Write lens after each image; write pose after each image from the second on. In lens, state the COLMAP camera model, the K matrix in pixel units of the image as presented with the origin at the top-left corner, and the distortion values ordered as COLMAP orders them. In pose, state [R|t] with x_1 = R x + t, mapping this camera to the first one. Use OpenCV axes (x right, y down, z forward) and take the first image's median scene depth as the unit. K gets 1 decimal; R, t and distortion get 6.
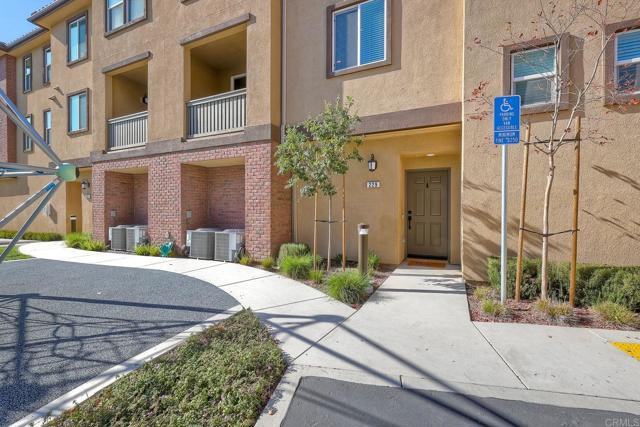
lens RADIAL K [[283.7, 0, 319.7], [0, 283.7, 213.3], [0, 0, 1]] dist [0.001447, -0.000717]
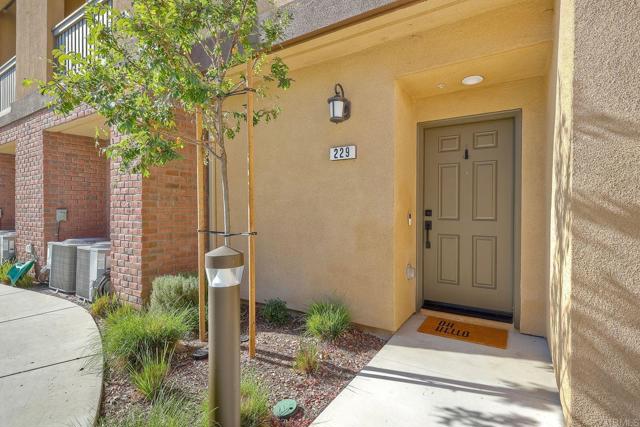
lens RADIAL K [[311.8, 0, 320.5], [0, 311.8, 214.9], [0, 0, 1]] dist [-0.002262, 0.000062]
pose [[0.992889, 0.003232, -0.118998, 0.210399], [-0.002412, 0.999972, 0.007036, -0.003652], [0.119017, -0.006699, 0.992870, 0.484225]]
